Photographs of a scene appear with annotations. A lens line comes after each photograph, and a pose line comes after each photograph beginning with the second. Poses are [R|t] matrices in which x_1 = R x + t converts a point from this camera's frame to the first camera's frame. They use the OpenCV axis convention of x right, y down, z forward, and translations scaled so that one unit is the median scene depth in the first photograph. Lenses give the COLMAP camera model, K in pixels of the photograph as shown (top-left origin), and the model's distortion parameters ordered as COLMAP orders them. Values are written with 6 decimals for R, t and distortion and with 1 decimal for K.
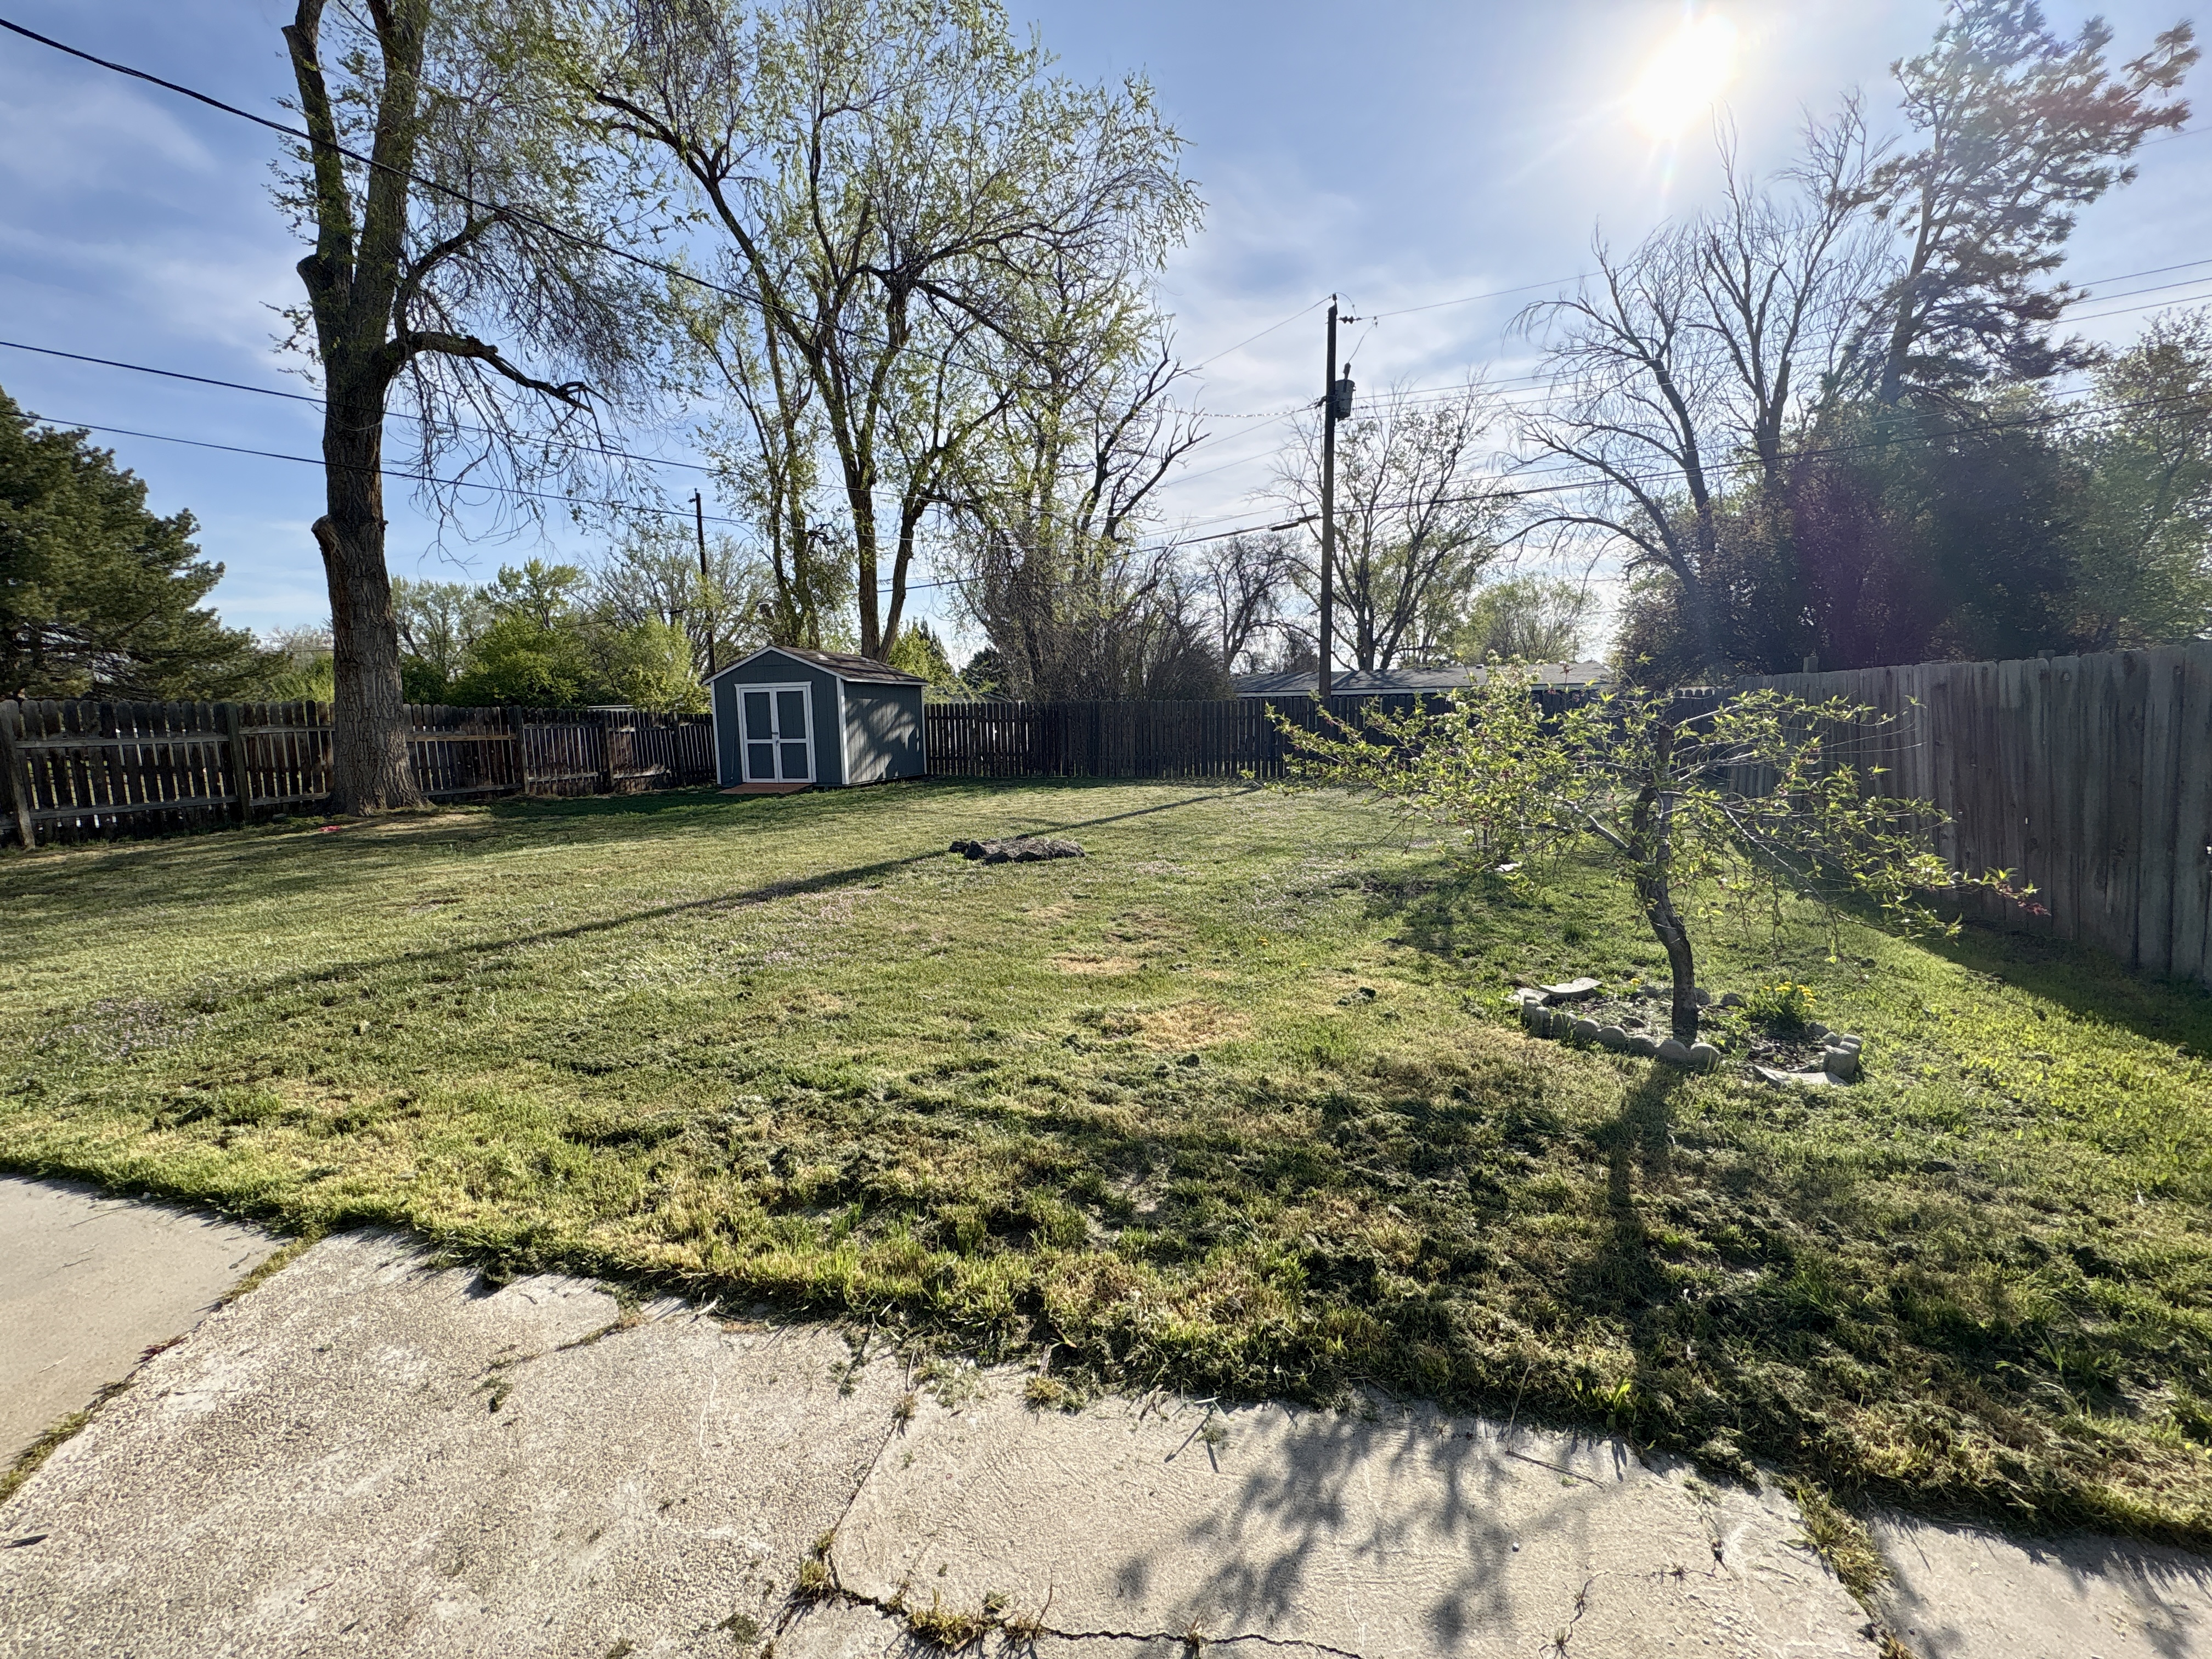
lens RADIAL K [[878.9, 0, 1104.1], [0, 878.9, 829.4], [0, 0, 1]] dist [0.000470, 0.000044]
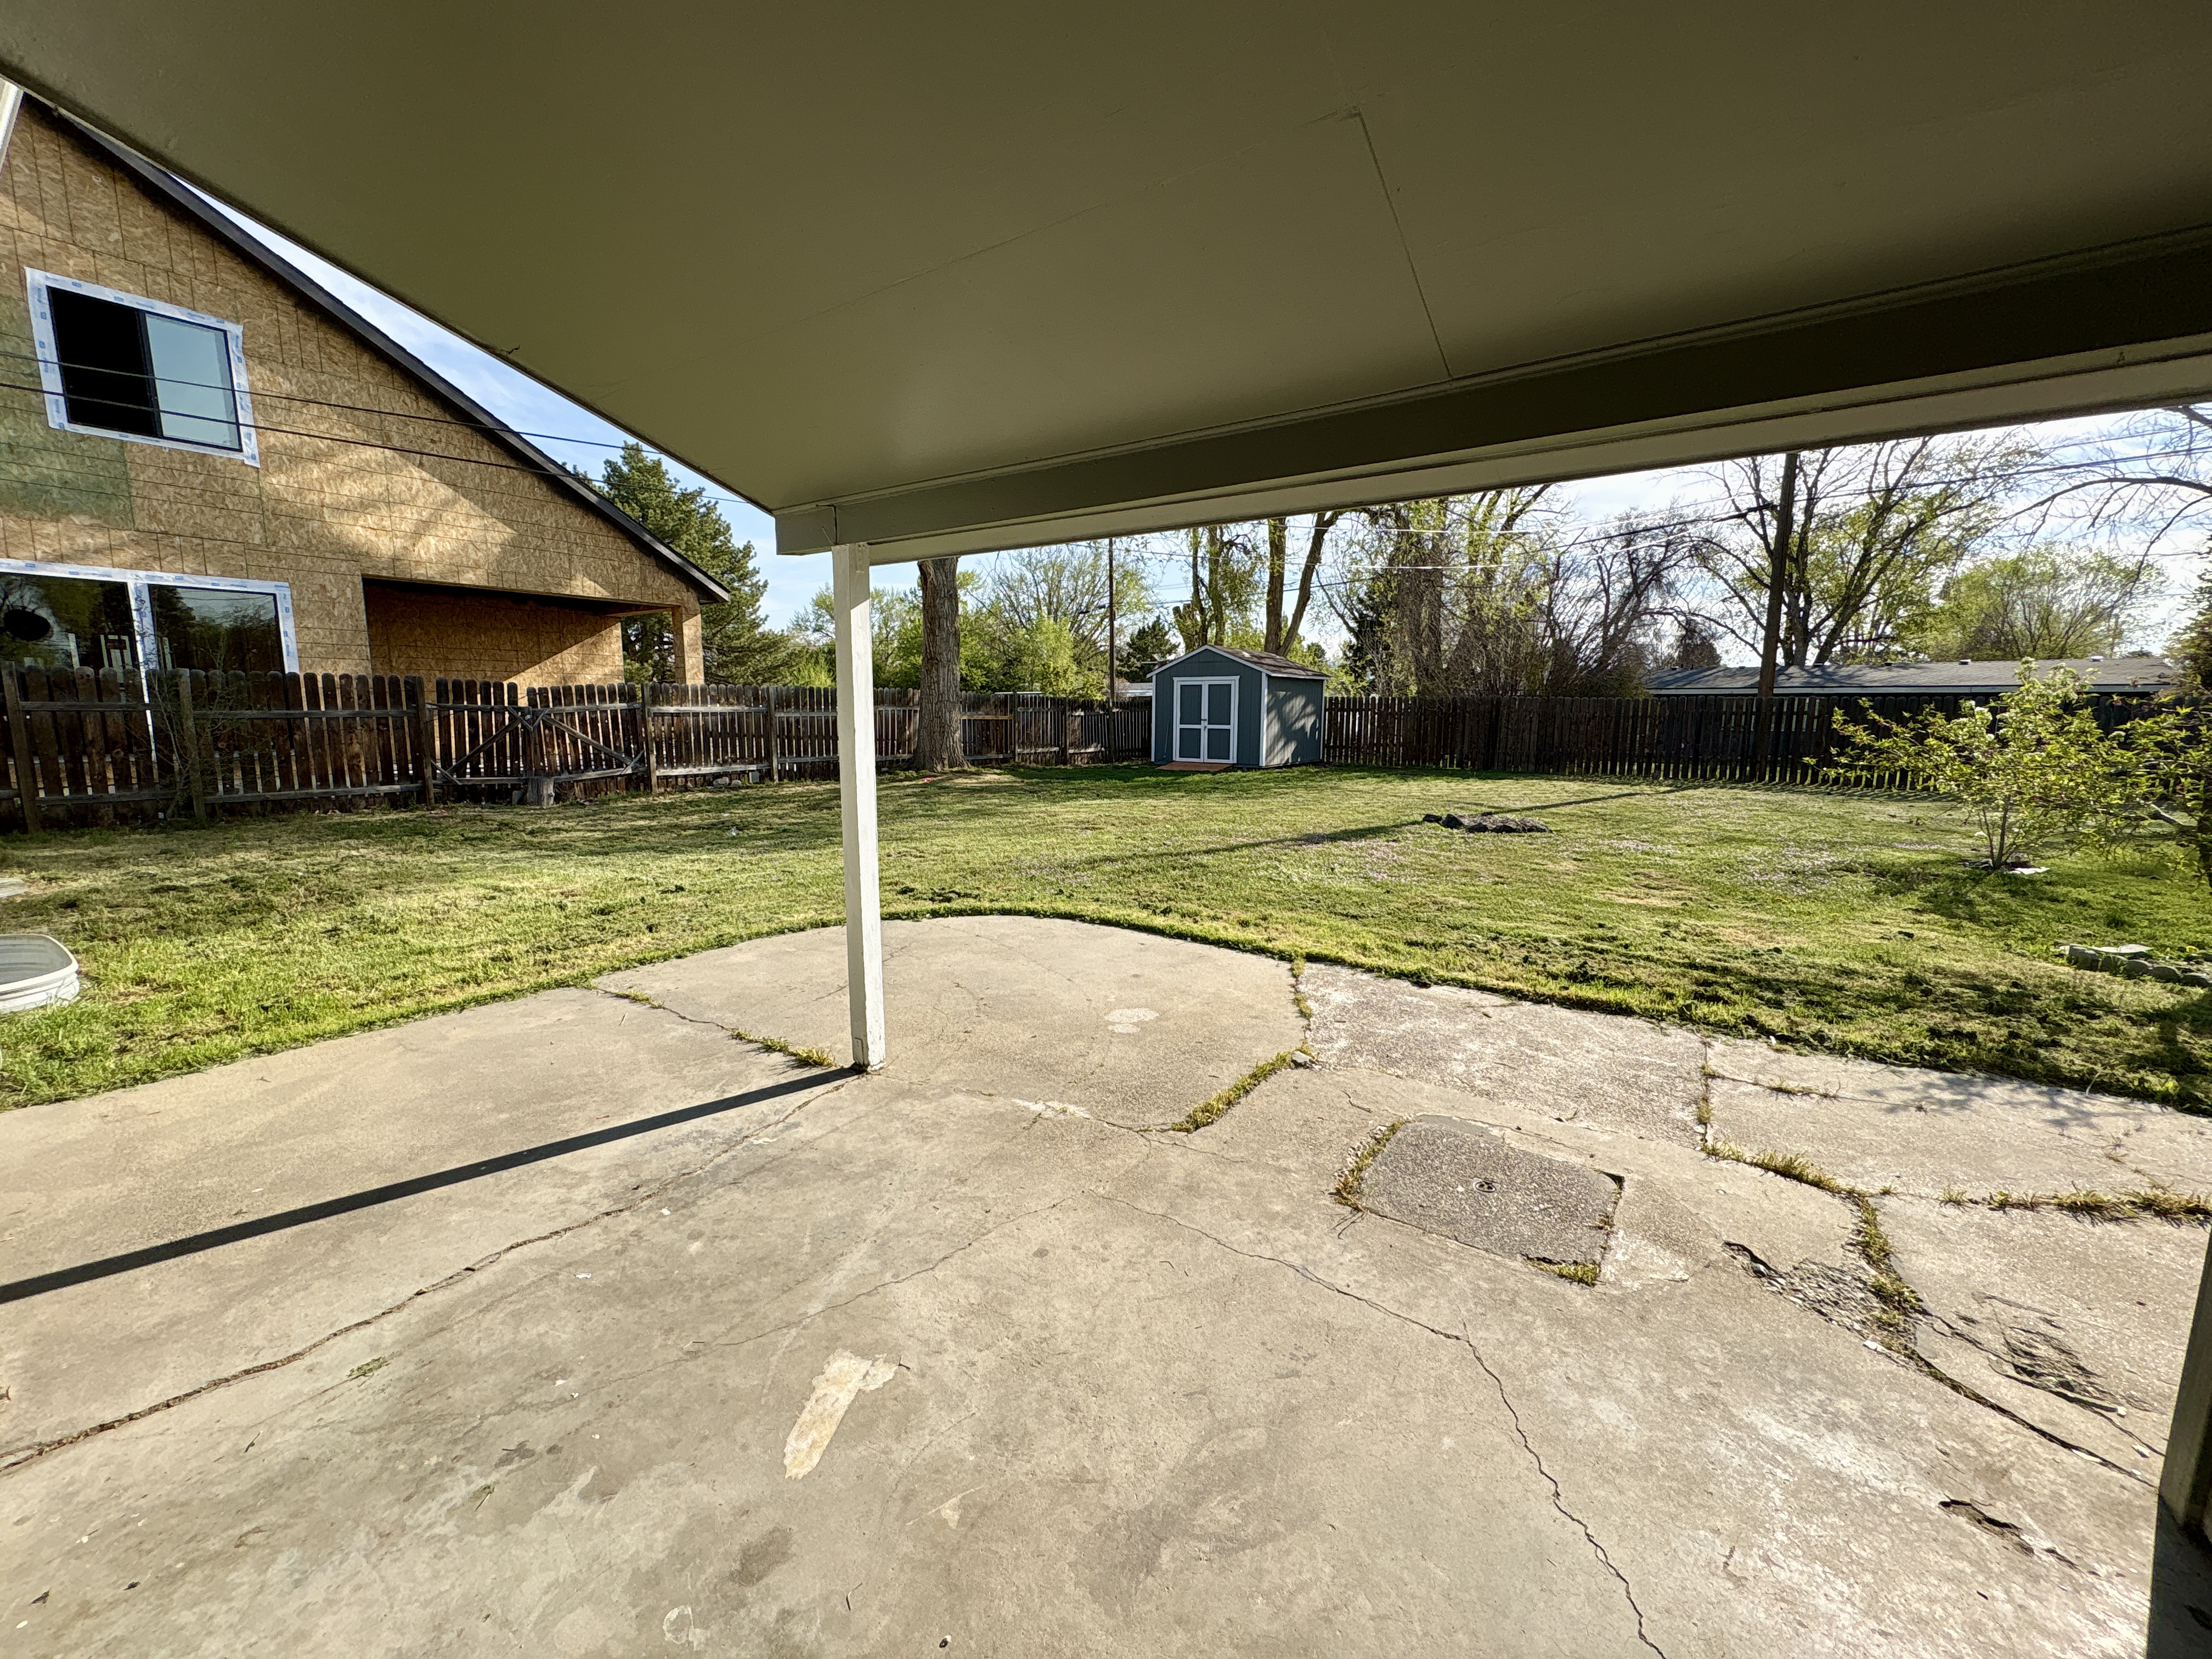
lens RADIAL K [[878.9, 0, 1104.1], [0, 878.9, 829.4], [0, 0, 1]] dist [0.000470, 0.000044]
pose [[0.936401, 0.069488, -0.343984, -0.087673], [-0.065929, 0.997581, 0.022047, 0.019402], [0.344684, 0.002034, 0.938717, -0.145995]]
